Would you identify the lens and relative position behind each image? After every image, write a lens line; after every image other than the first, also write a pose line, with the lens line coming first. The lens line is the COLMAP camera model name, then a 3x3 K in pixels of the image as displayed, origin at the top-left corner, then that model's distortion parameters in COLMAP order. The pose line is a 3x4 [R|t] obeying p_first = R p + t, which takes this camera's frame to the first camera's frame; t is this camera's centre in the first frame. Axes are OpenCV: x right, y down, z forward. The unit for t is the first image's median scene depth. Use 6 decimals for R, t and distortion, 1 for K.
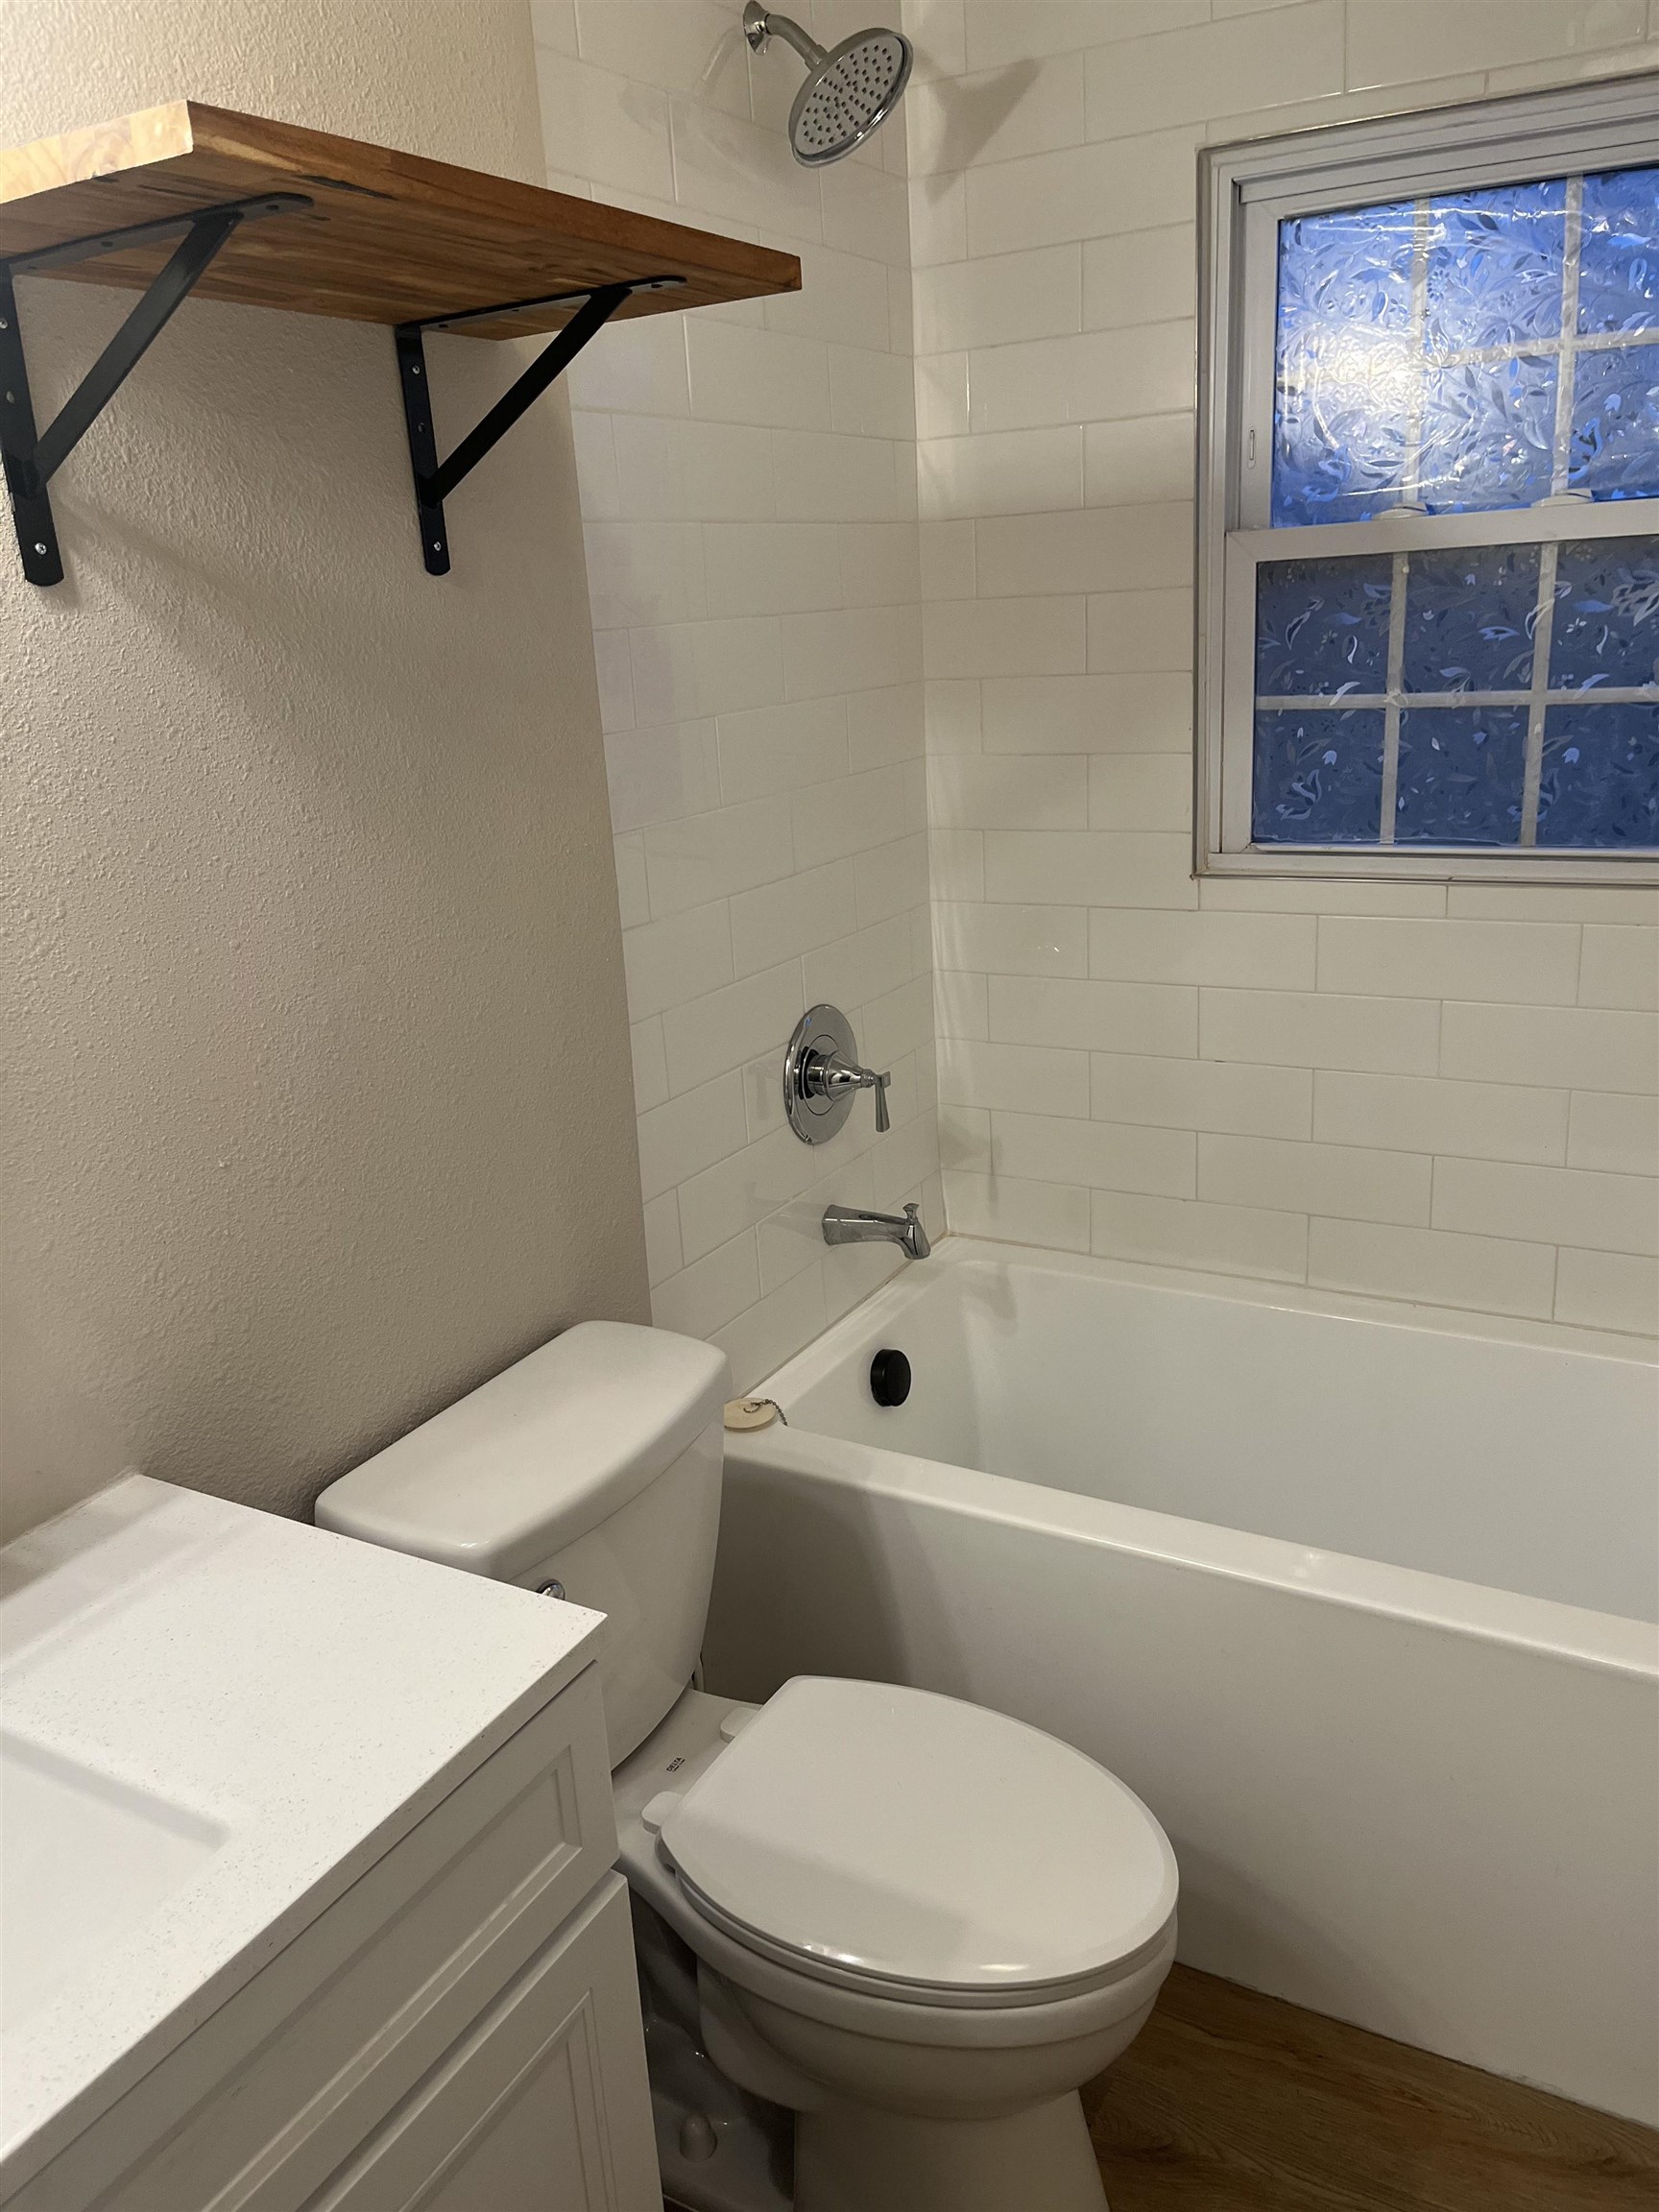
lens RADIAL K [[1659.2, 0, 822.5], [0, 1659.2, 1090.7], [0, 0, 1]] dist [0.080120, -0.118849]
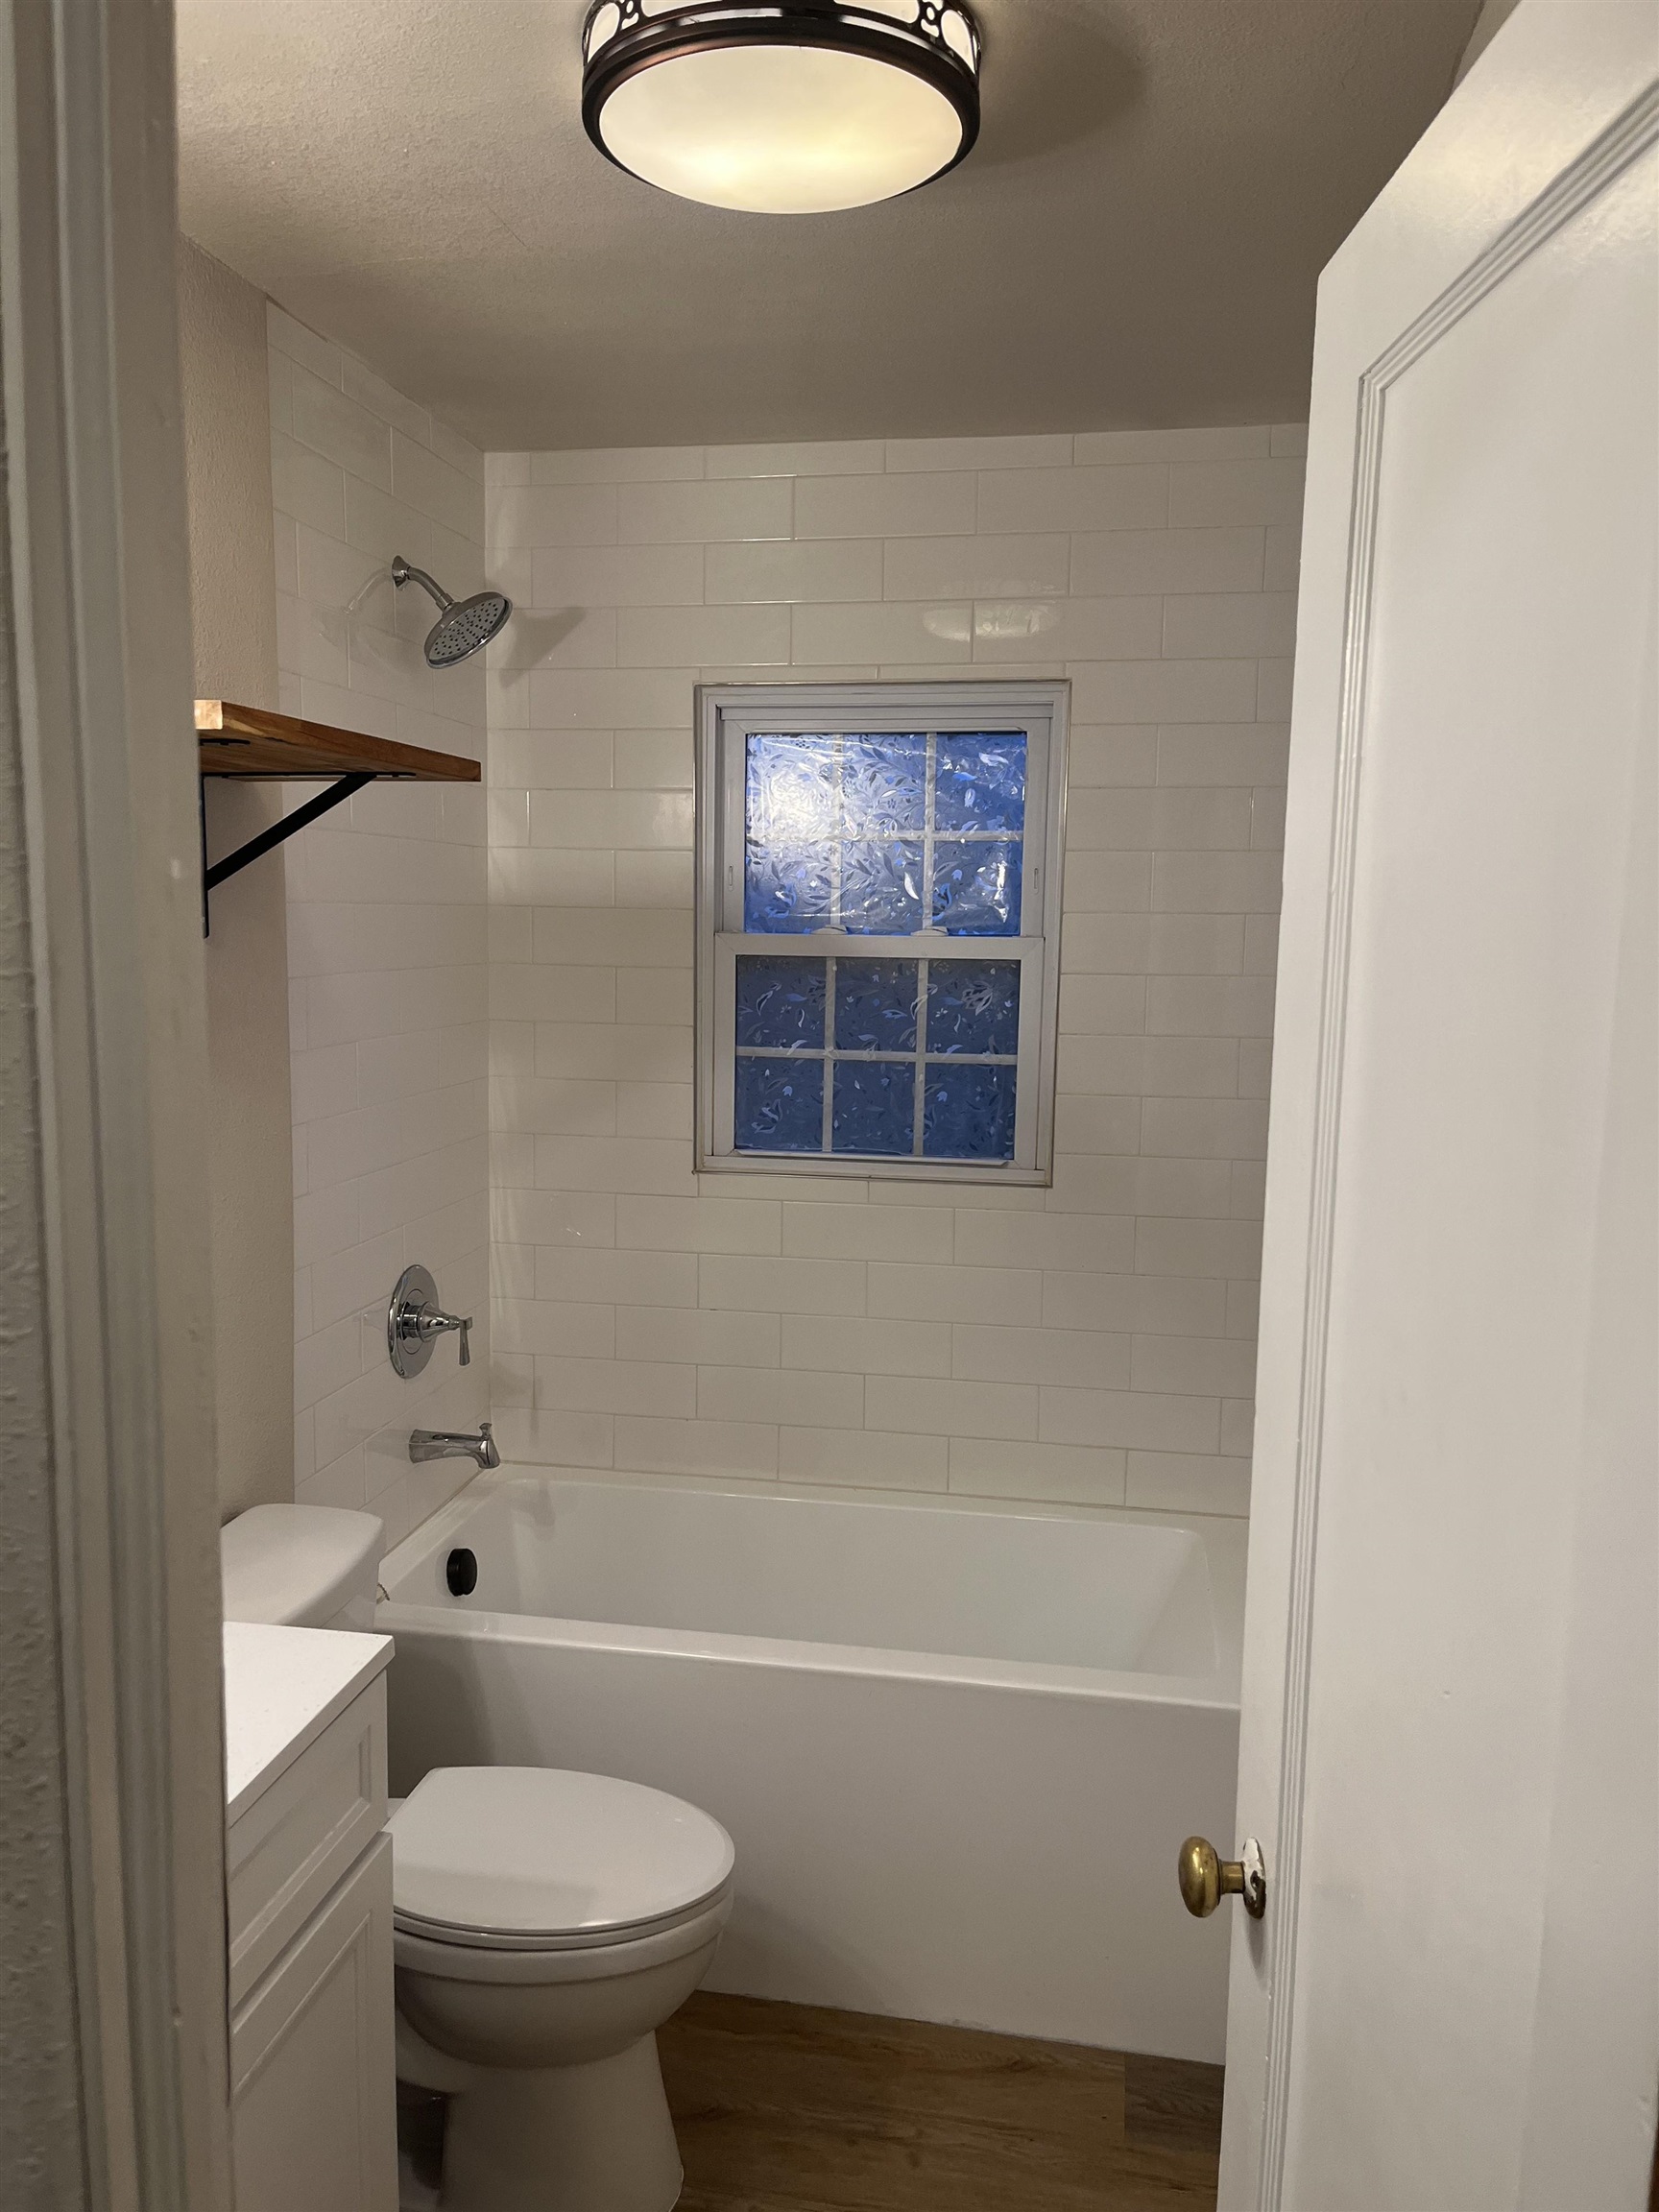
lens RADIAL K [[1659.2, 0, 822.5], [0, 1659.2, 1090.7], [0, 0, 1]] dist [0.080120, -0.118849]
pose [[0.938528, 0.037623, 0.343146, -0.157525], [0.027898, 0.982525, -0.184026, 0.062789], [-0.344074, 0.182287, 0.921078, -0.317497]]
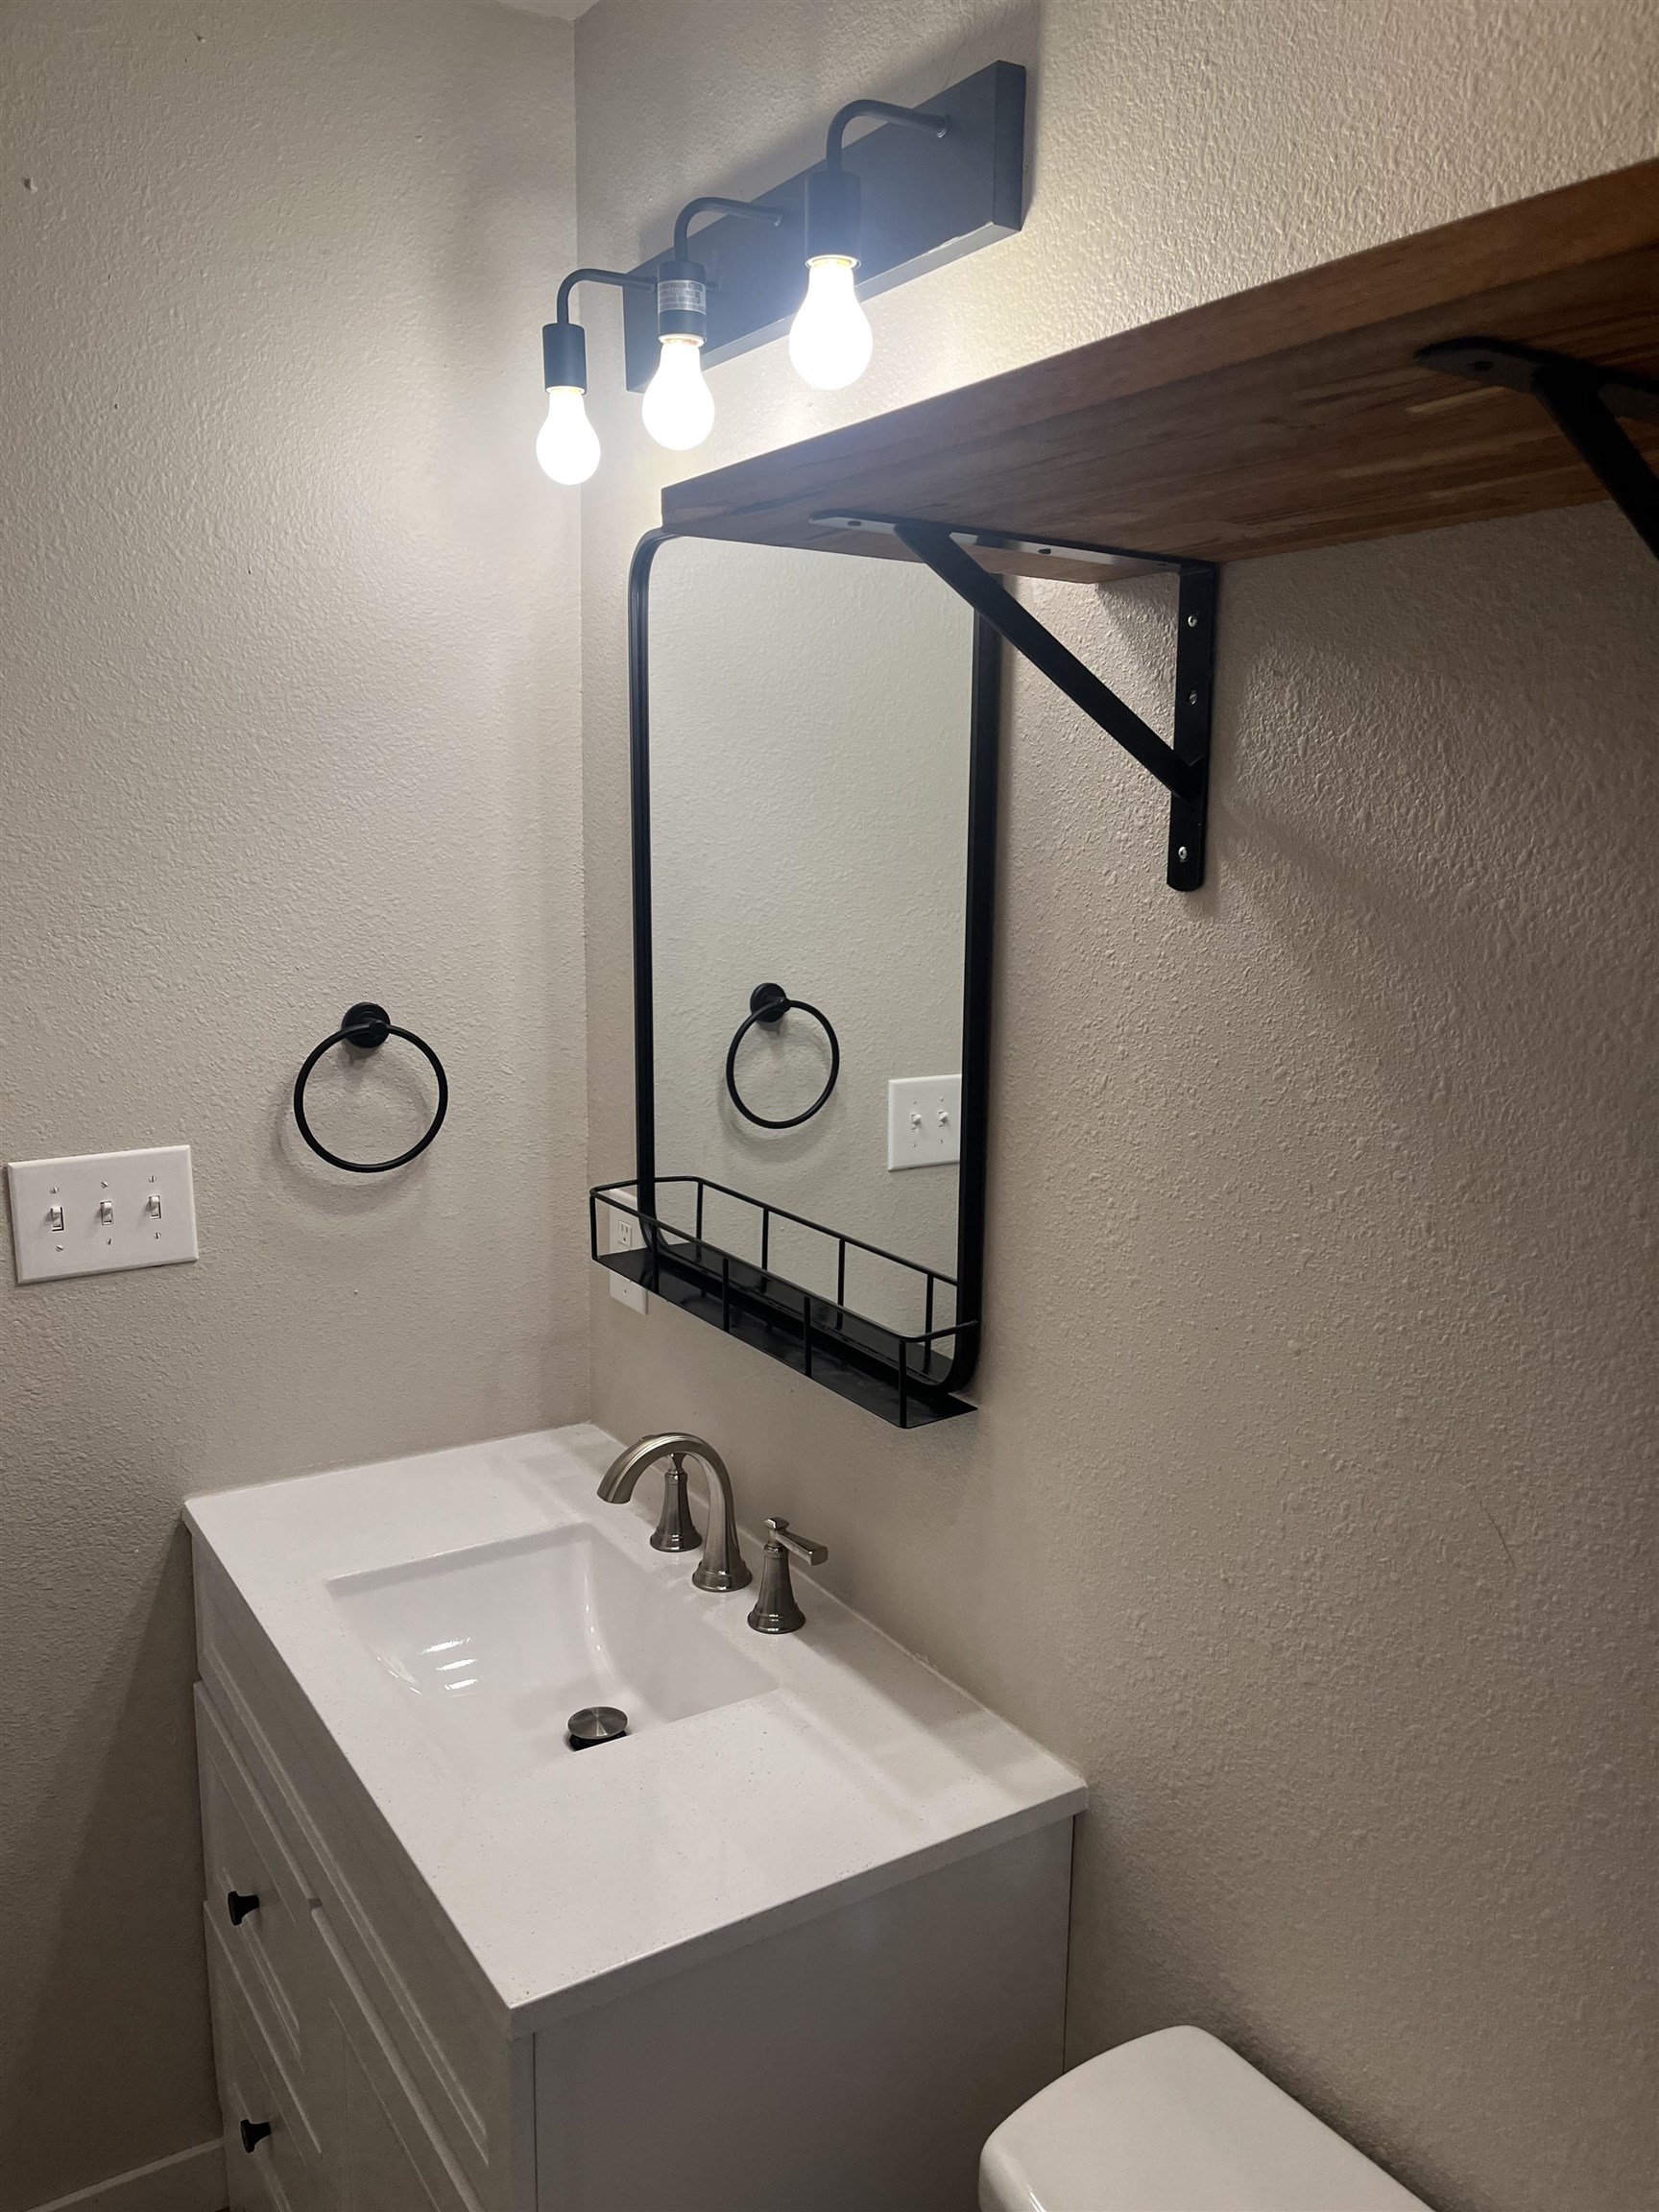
lens RADIAL K [[1659.2, 0, 822.5], [0, 1659.2, 1090.7], [0, 0, 1]] dist [0.080120, -0.118849]
pose [[-0.472301, 0.197776, -0.858962, 0.272962], [-0.234978, 0.910985, 0.338957, -0.282534], [0.849539, 0.361927, -0.383786, 0.742681]]
